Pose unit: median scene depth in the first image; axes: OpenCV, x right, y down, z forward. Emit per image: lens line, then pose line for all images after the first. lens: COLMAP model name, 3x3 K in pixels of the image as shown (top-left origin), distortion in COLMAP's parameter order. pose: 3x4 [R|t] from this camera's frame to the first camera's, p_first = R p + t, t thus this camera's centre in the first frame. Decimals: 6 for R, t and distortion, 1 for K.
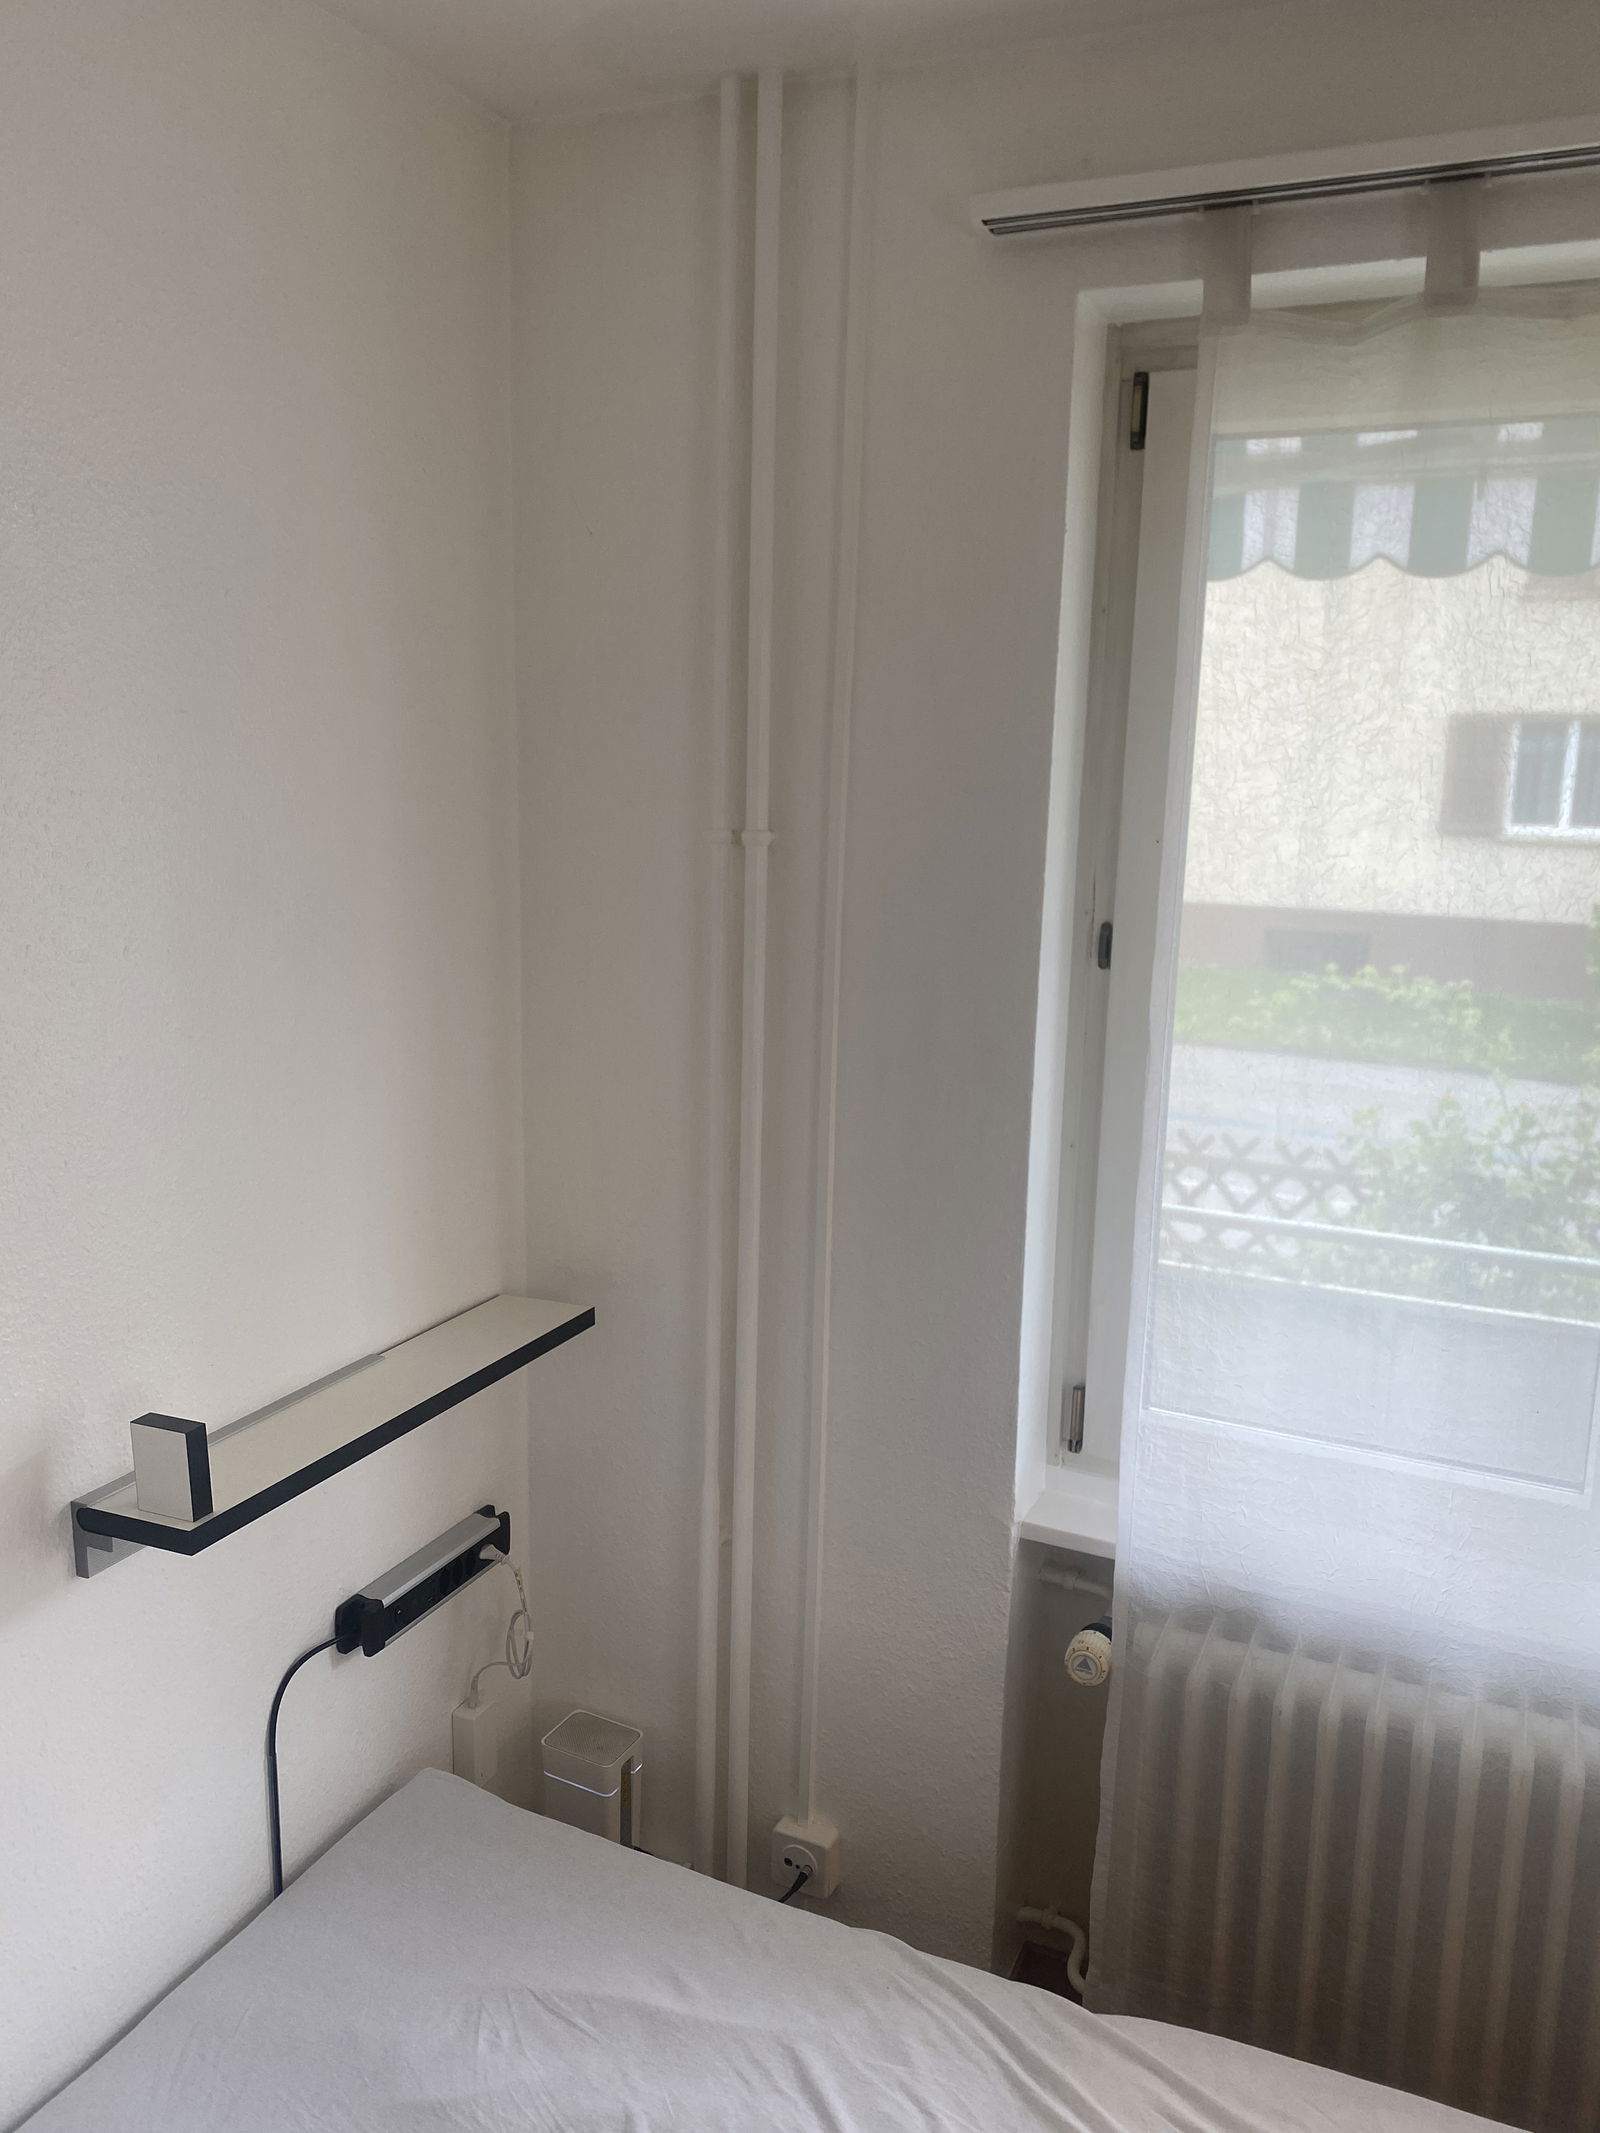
lens RADIAL K [[1640.2, 0, 789.8], [0, 1640.2, 1060.6], [0, 0, 1]] dist [0.034503, -0.024429]
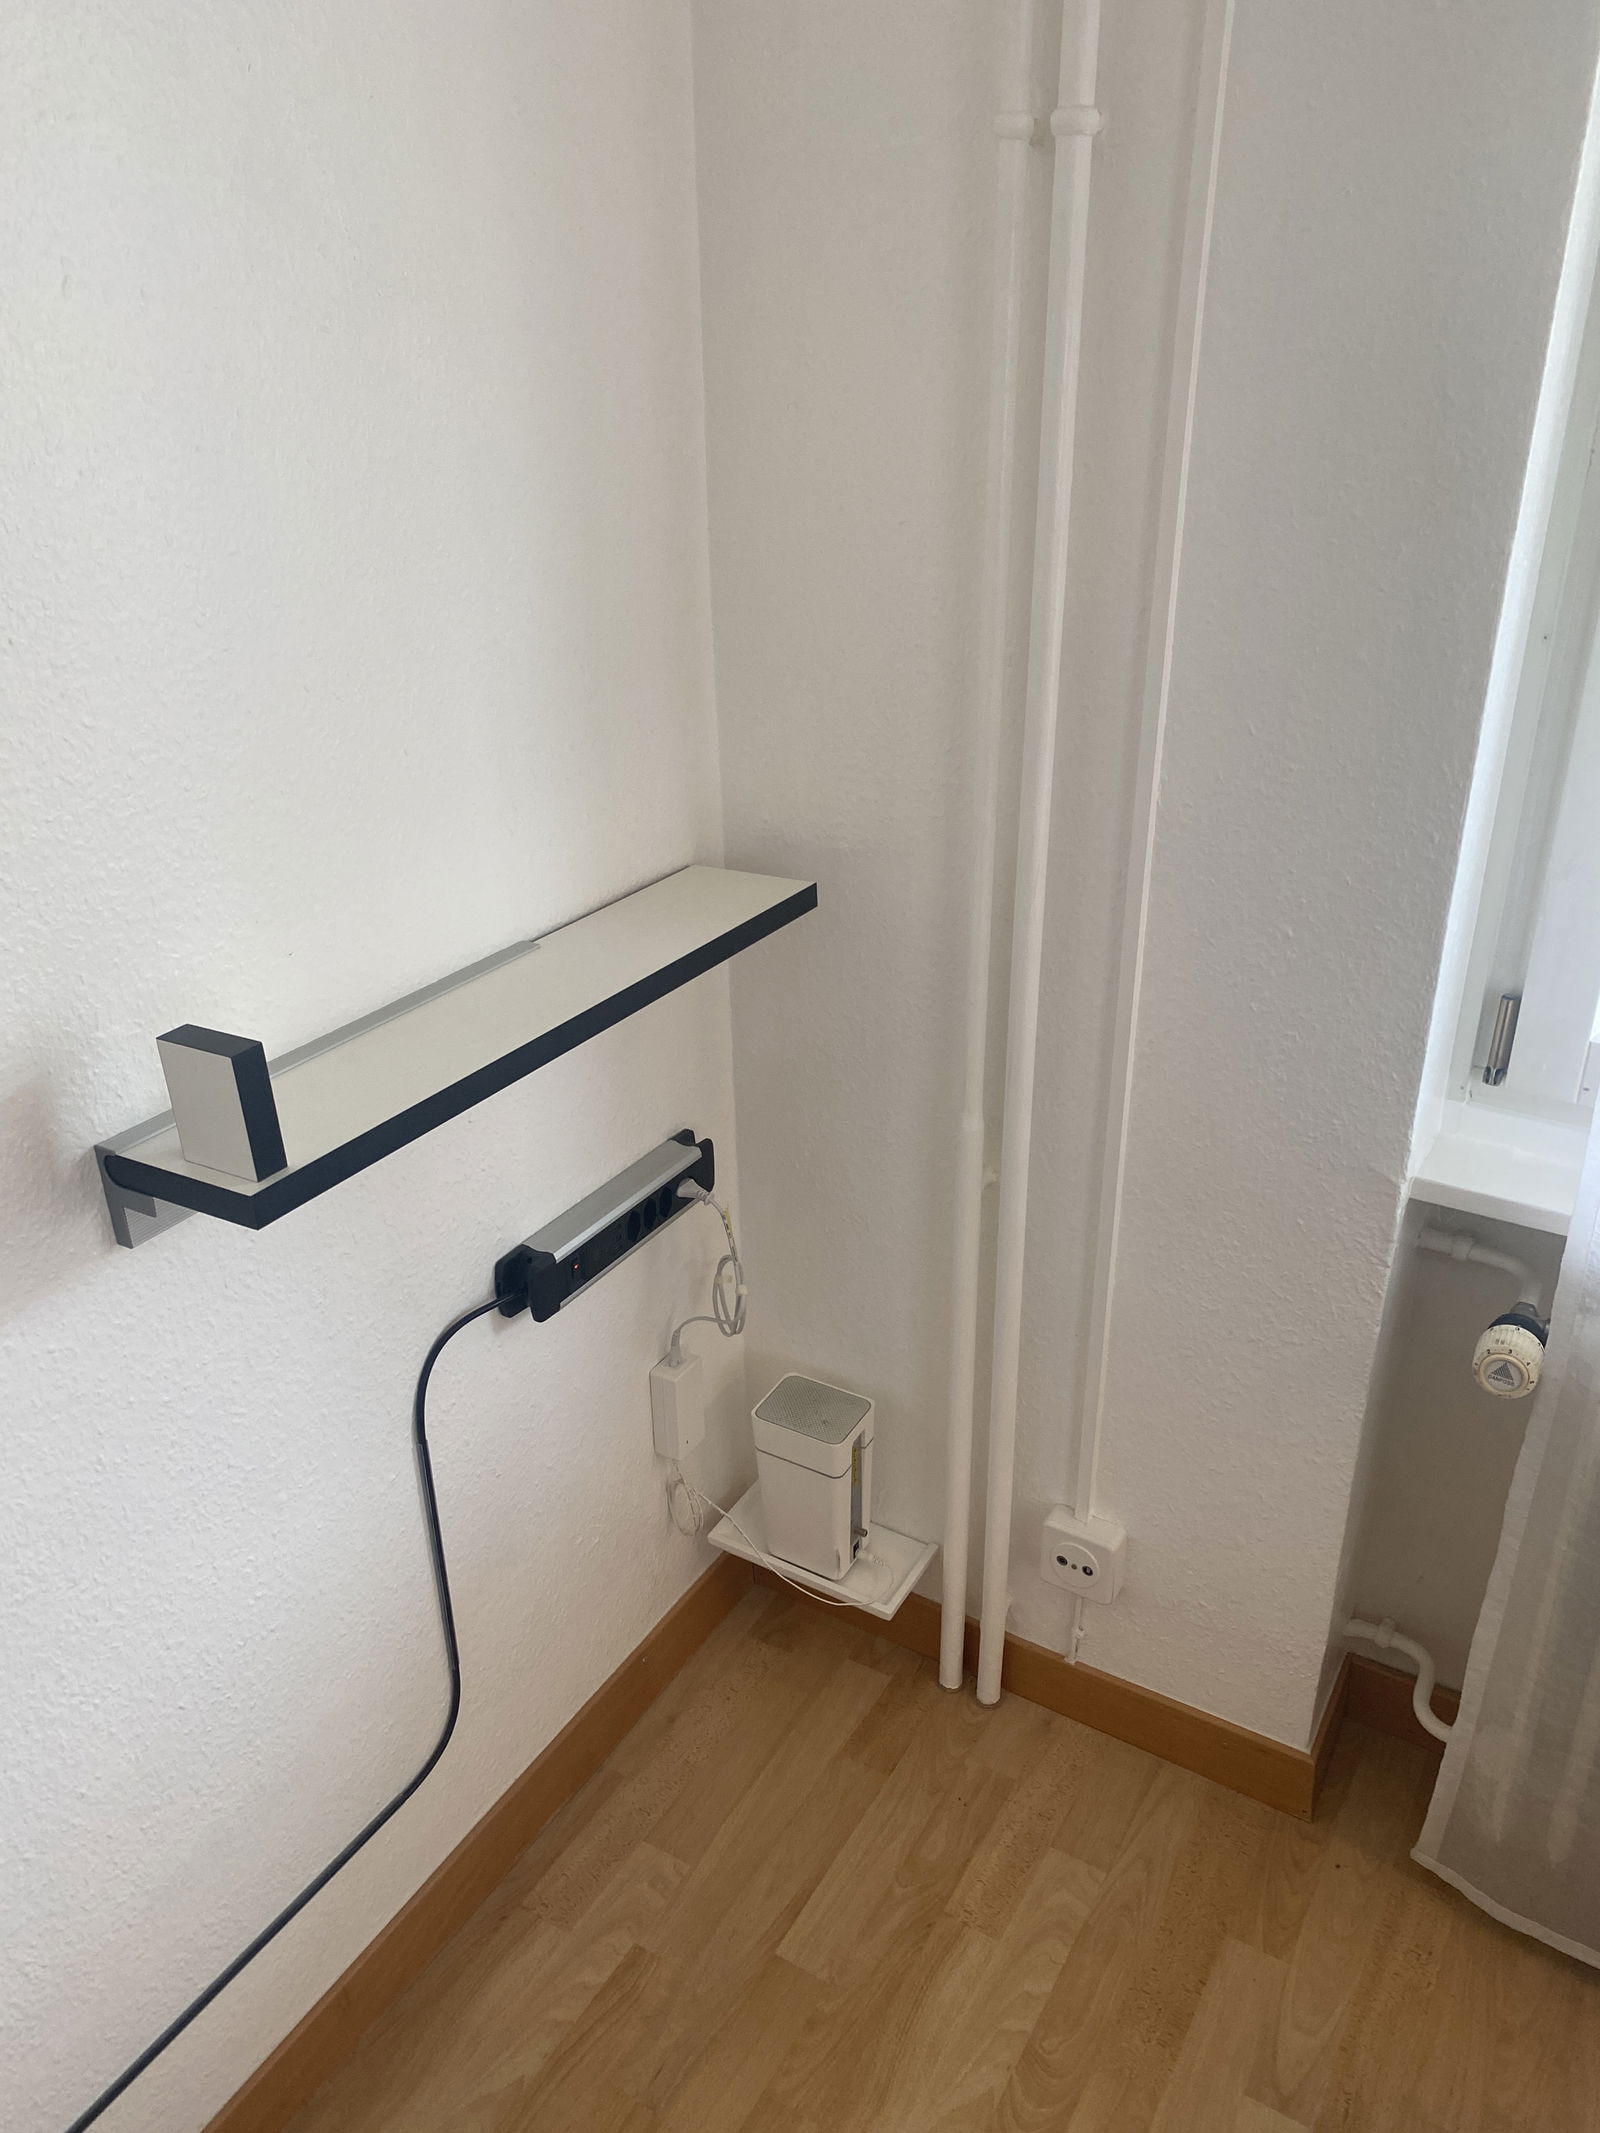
lens RADIAL K [[1640.2, 0, 790.3], [0, 1640.2, 1076.6], [0, 0, 1]] dist [0.034503, -0.024429]
pose [[0.993084, 0.017678, -0.116067, -0.048752], [0.013078, 0.965791, 0.258993, 0.048842], [0.116675, -0.258720, 0.958880, 0.296750]]
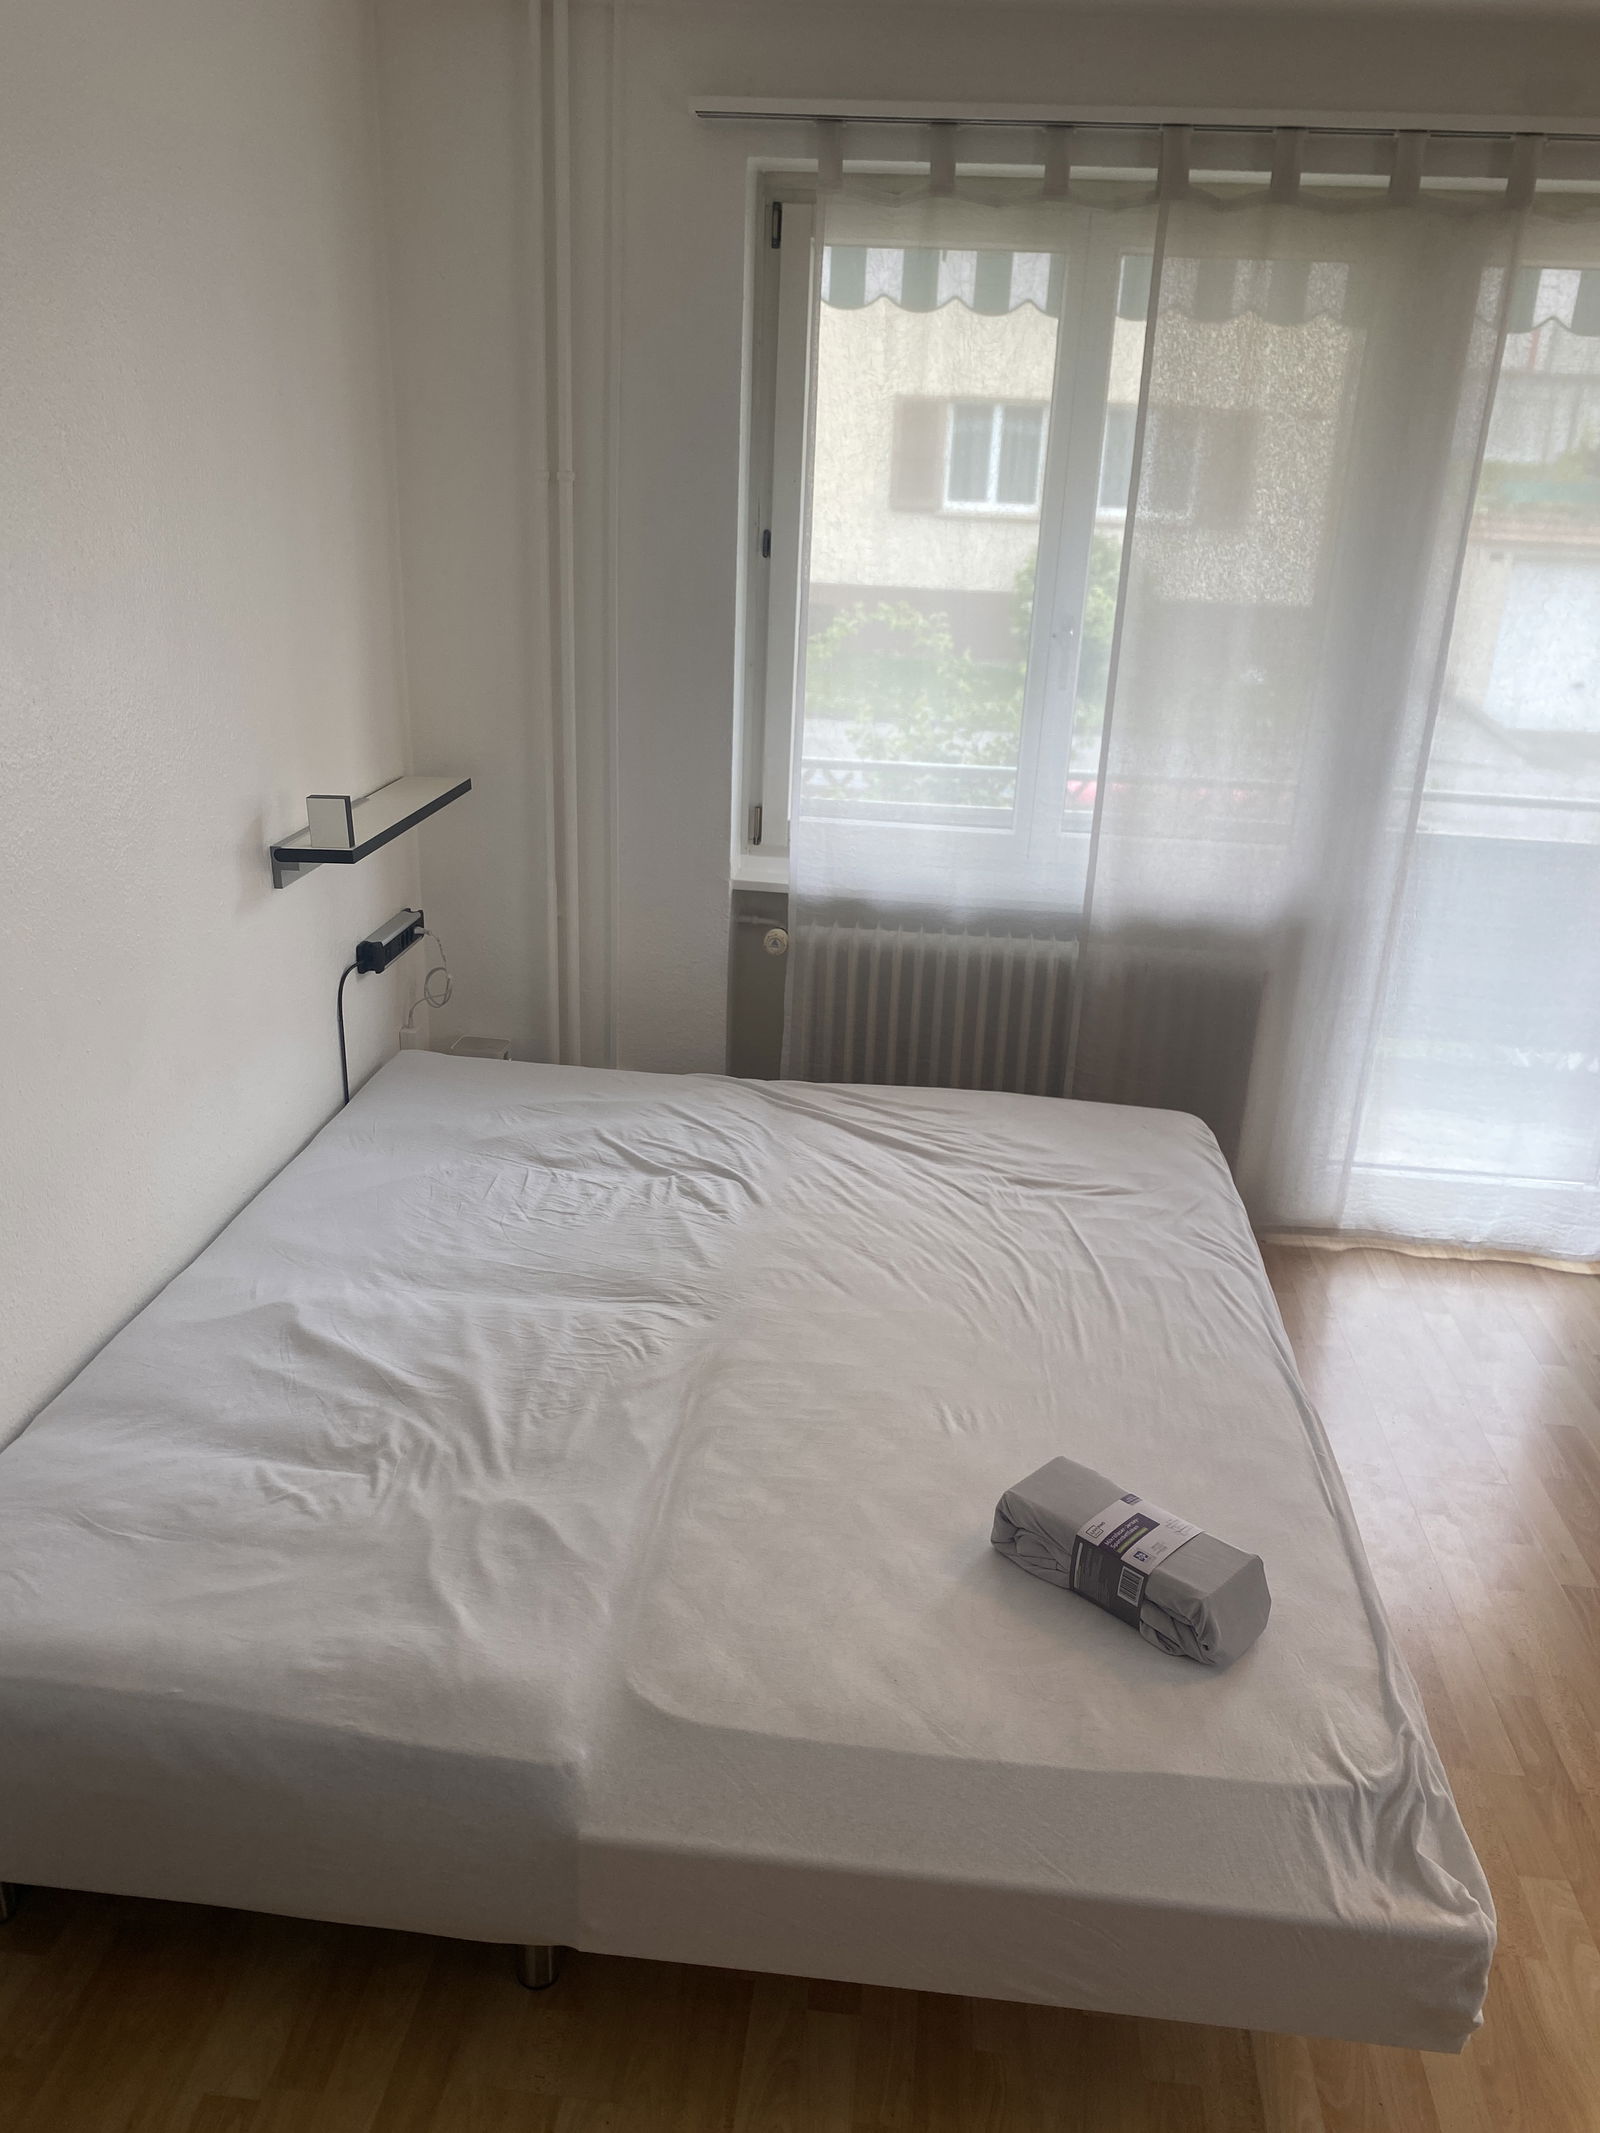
lens RADIAL K [[1640.2, 0, 820.2], [0, 1640.2, 1065.2], [0, 0, 1]] dist [0.034503, -0.024429]
pose [[0.943626, -0.099869, 0.315589, -0.369318], [0.039434, 0.980527, 0.192383, 0.141840], [-0.328657, -0.169092, 0.929189, -0.763695]]
